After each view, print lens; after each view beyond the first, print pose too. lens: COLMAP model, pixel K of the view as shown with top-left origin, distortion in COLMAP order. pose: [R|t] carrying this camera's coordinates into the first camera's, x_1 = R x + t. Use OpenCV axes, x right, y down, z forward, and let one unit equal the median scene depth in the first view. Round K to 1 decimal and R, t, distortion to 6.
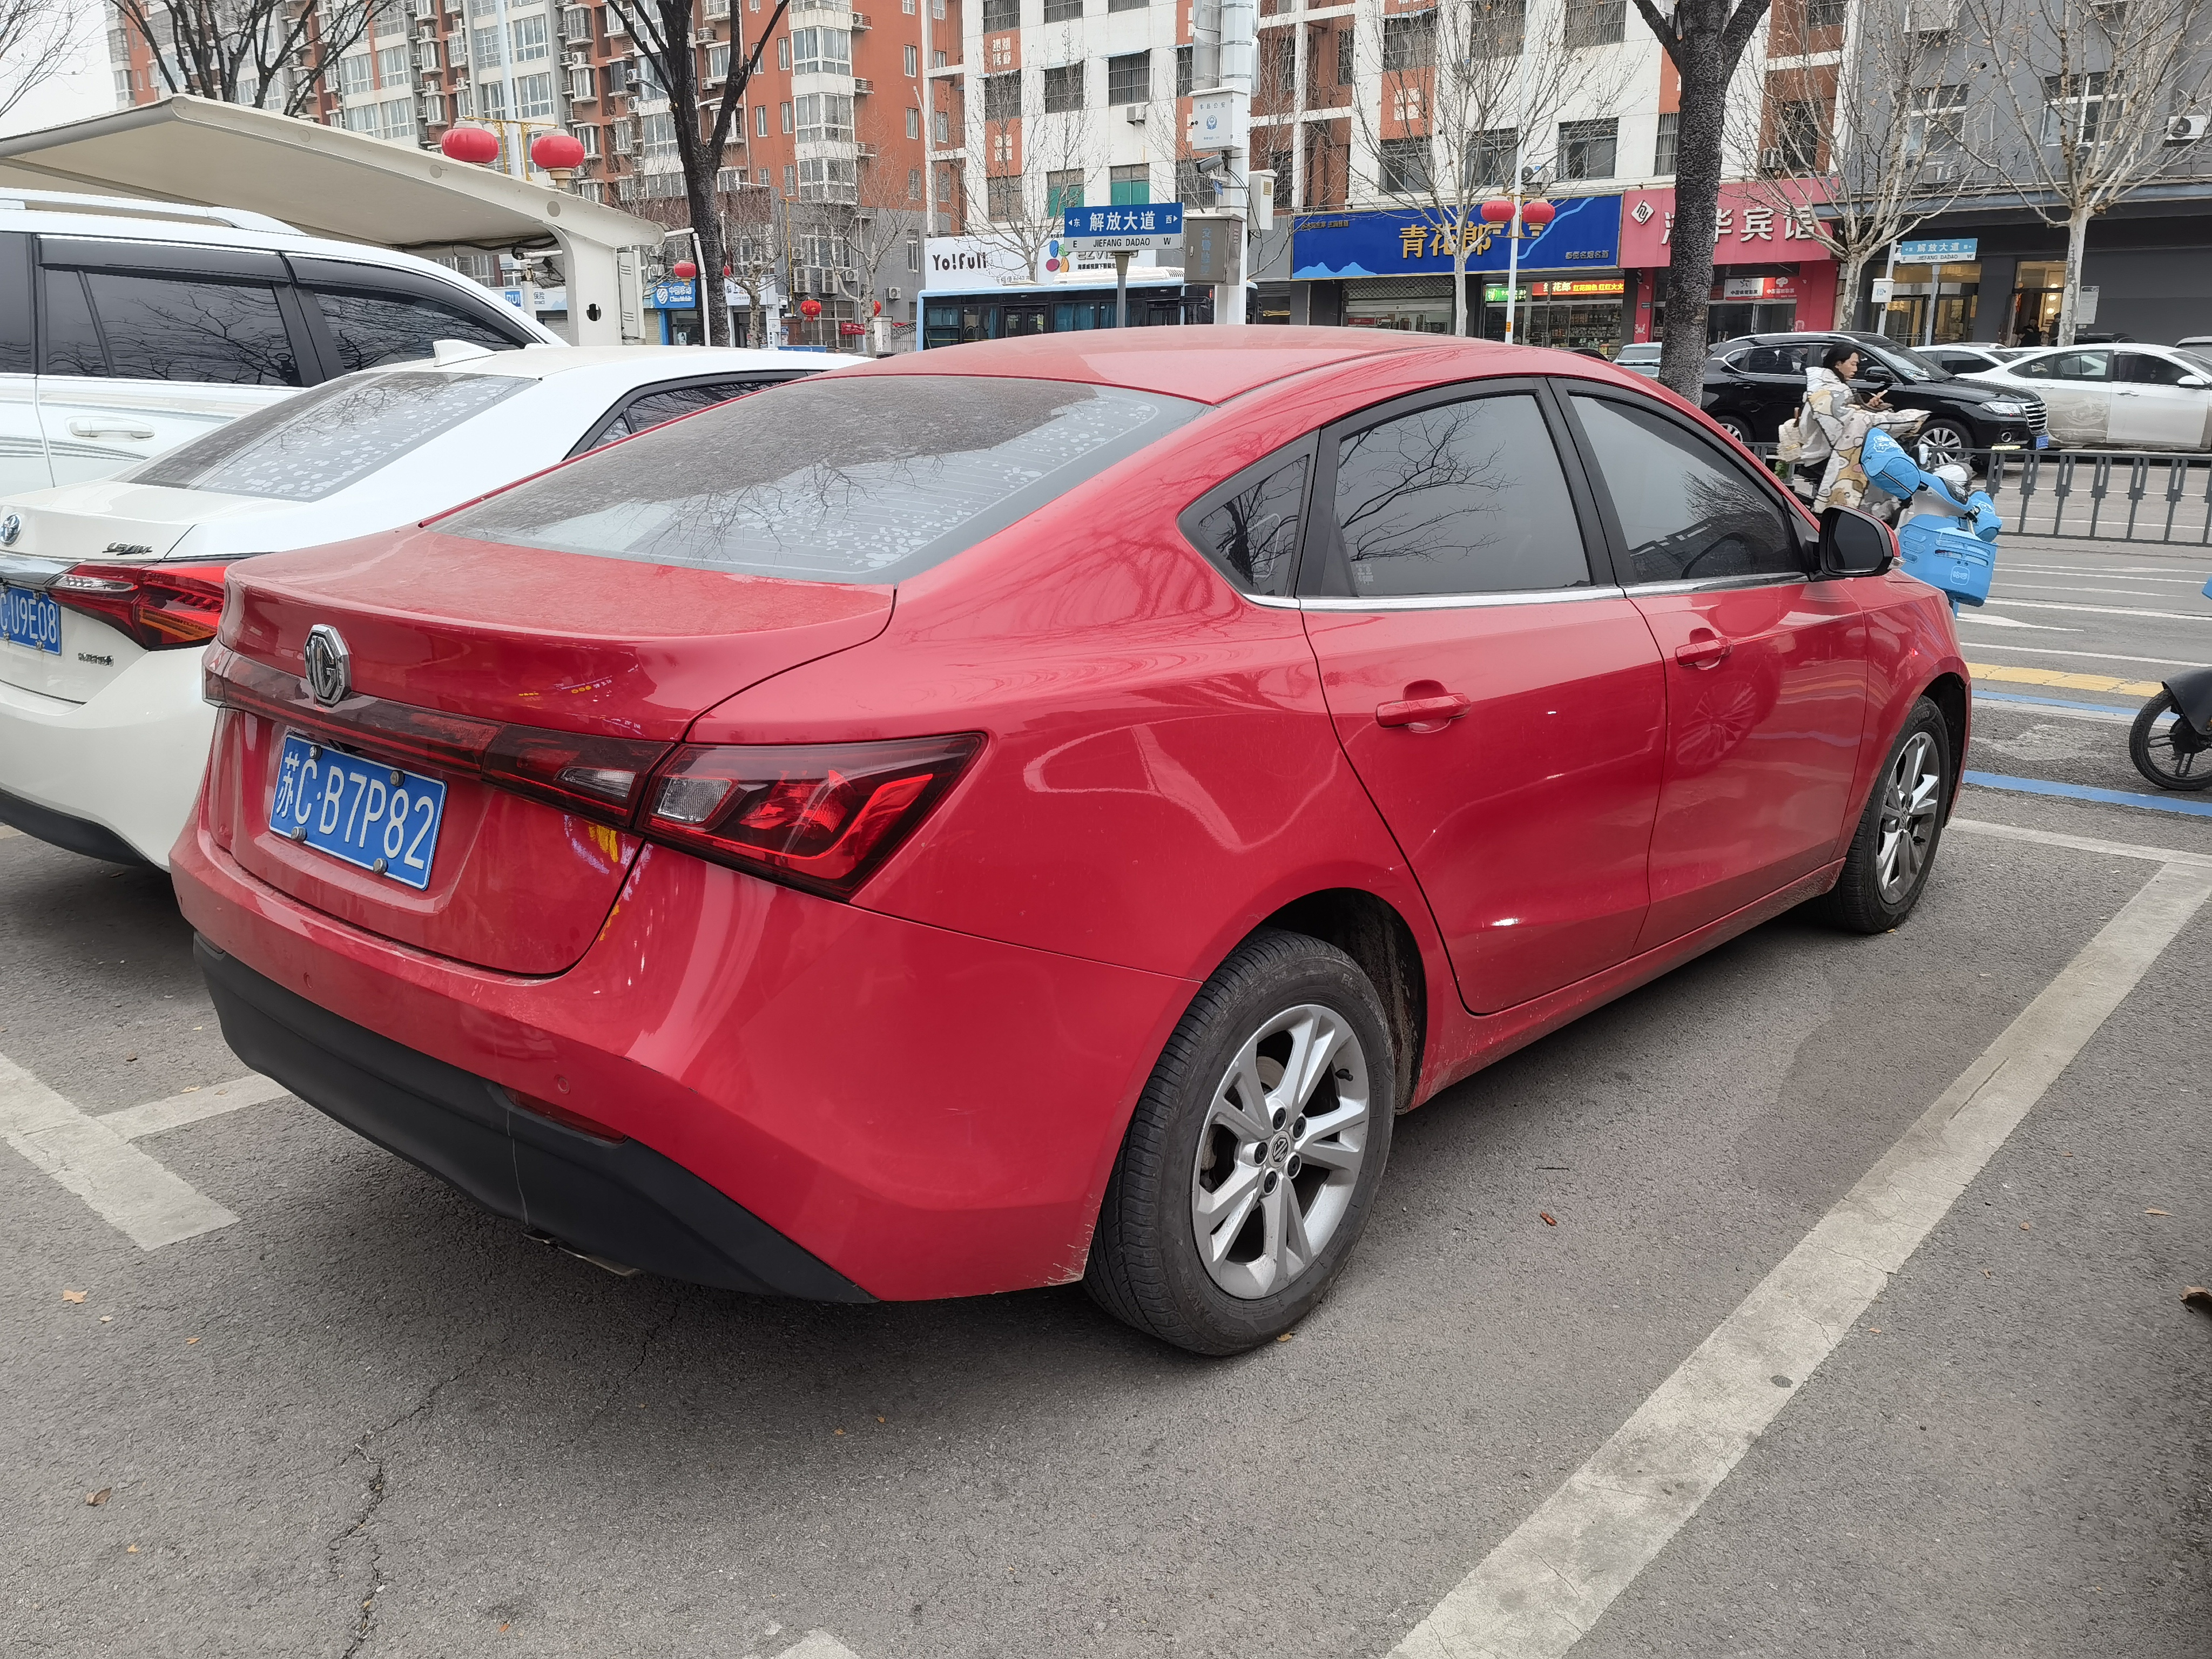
lens RADIAL K [[1774.3, 0, 1100.1], [0, 1774.3, 829.3], [0, 0, 1]] dist [0.060738, -0.080418]
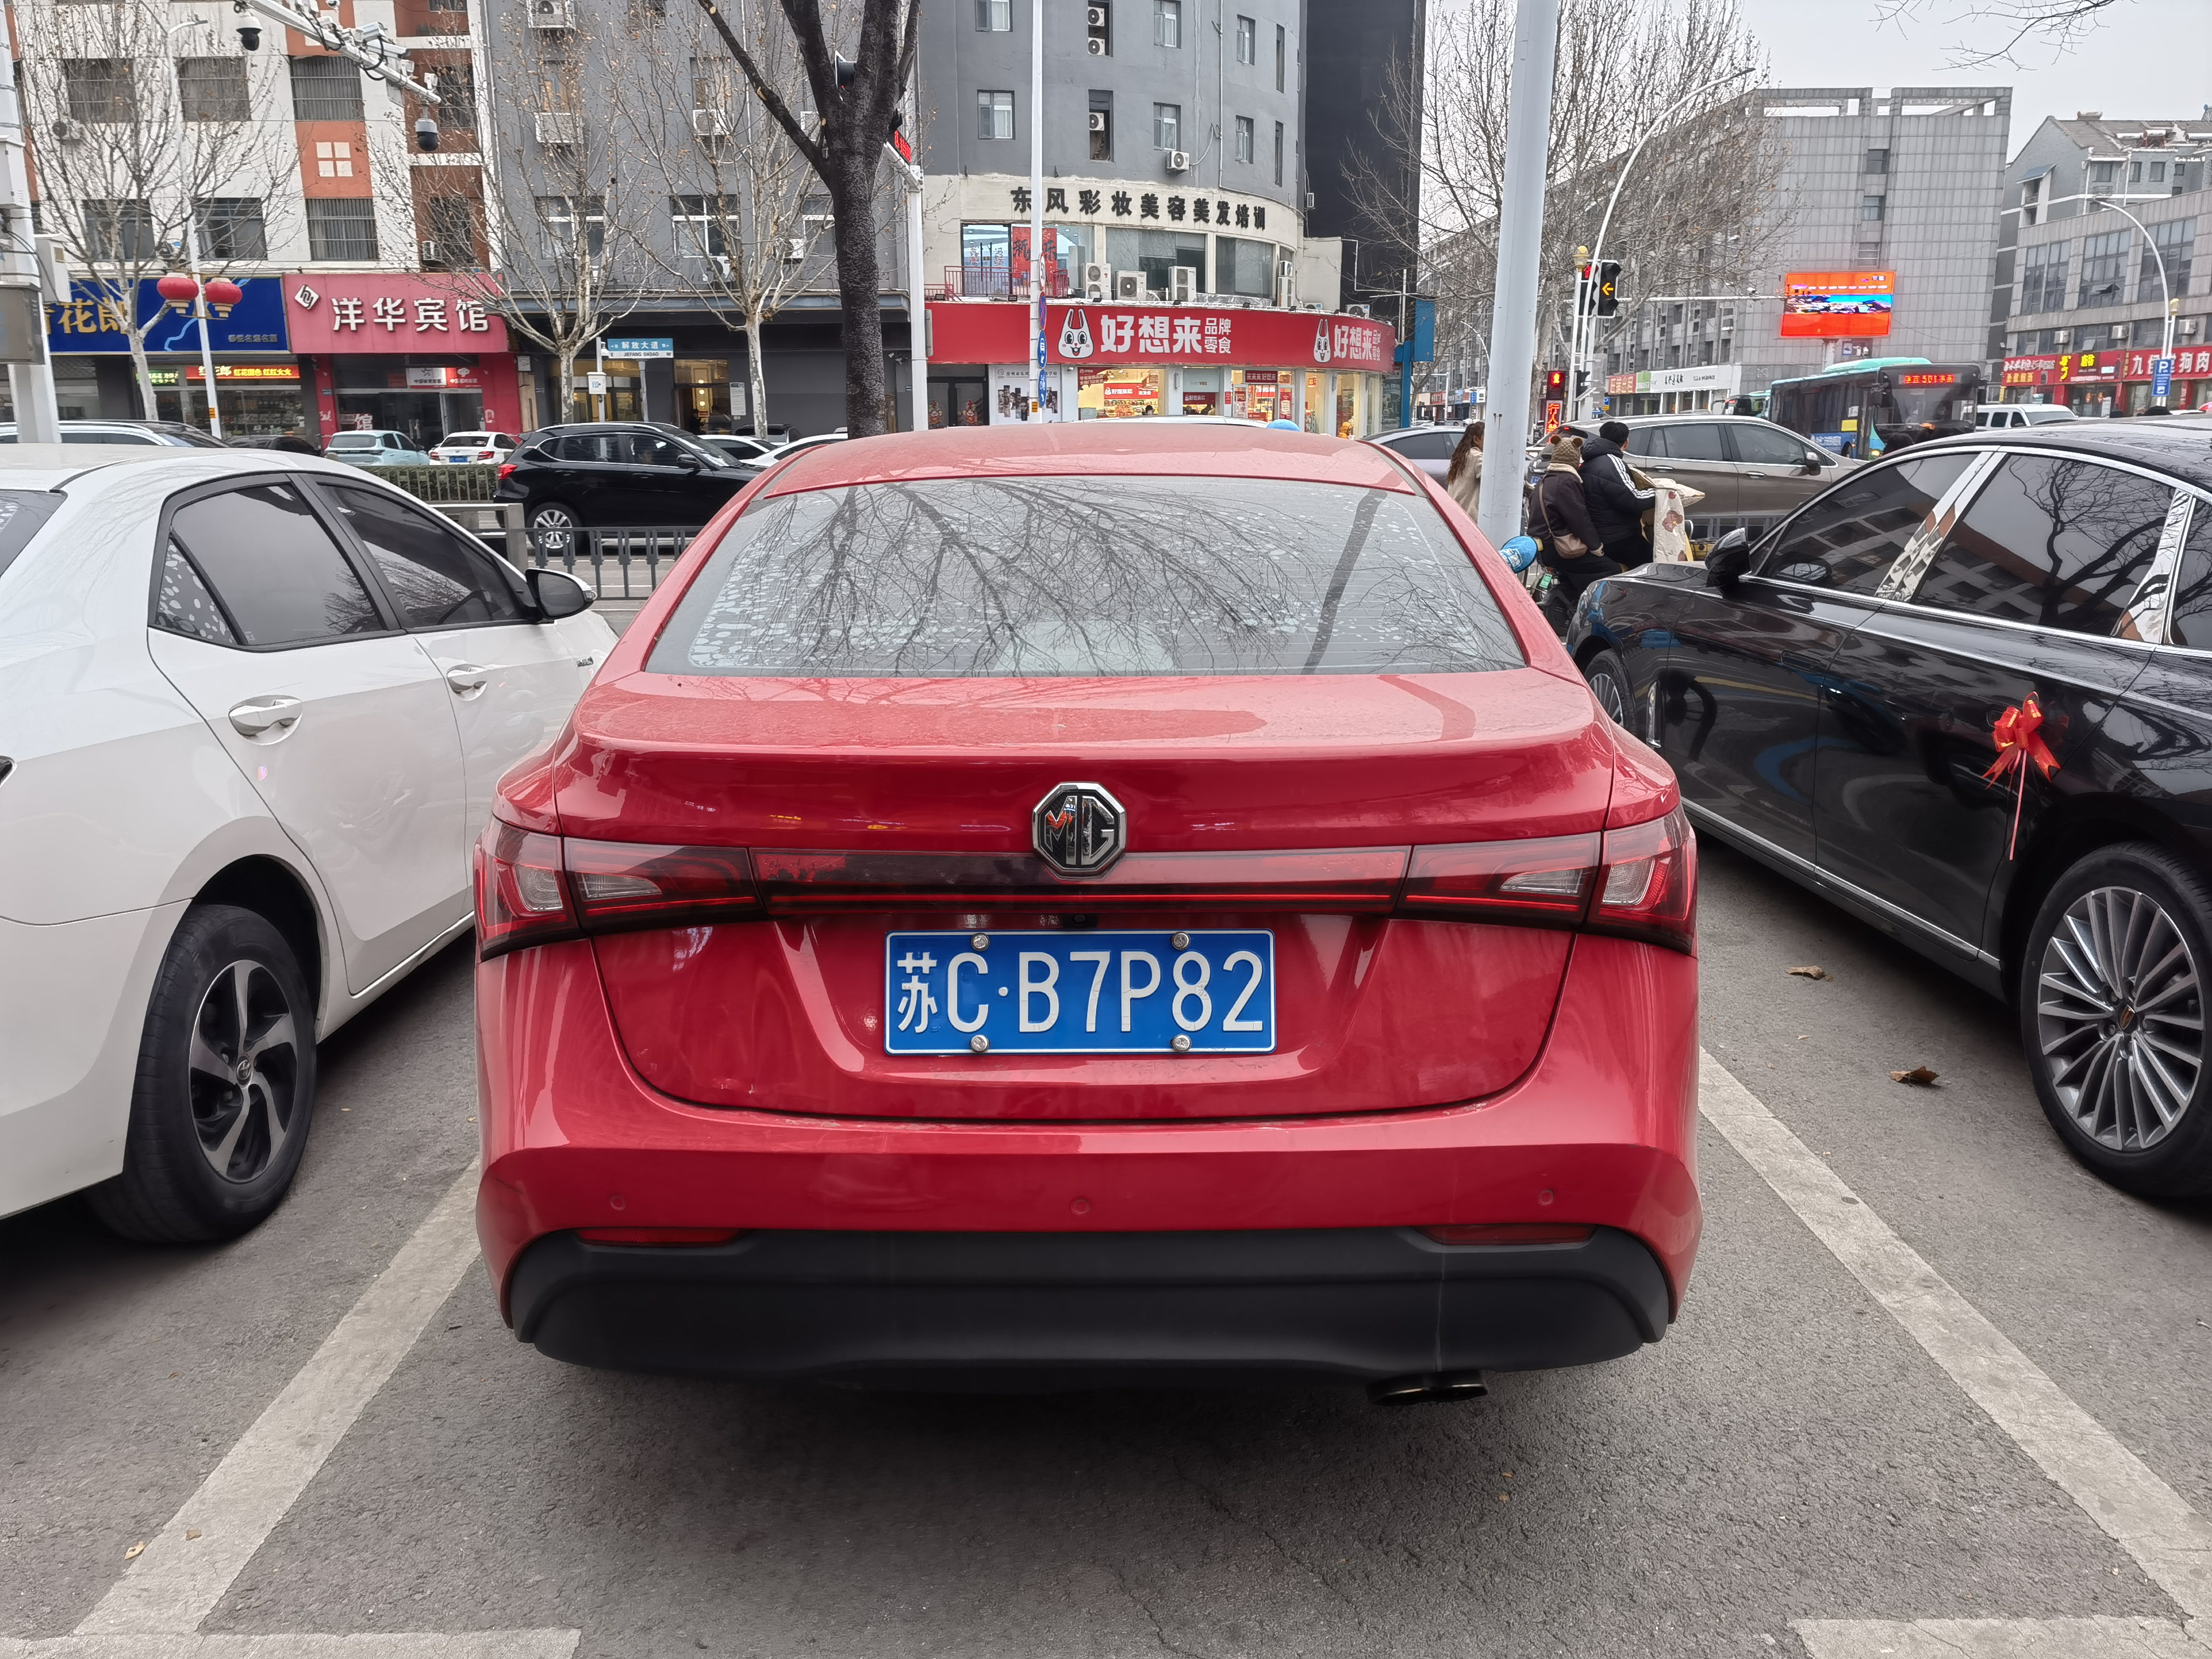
lens RADIAL K [[1774.3, 0, 1100.1], [0, 1774.3, 829.3], [0, 0, 1]] dist [0.060738, -0.080418]
pose [[0.743690, -0.150670, 0.651324, -0.117224], [0.180299, 0.983374, 0.021614, -0.012938], [-0.643752, 0.101359, 0.758492, 0.042366]]
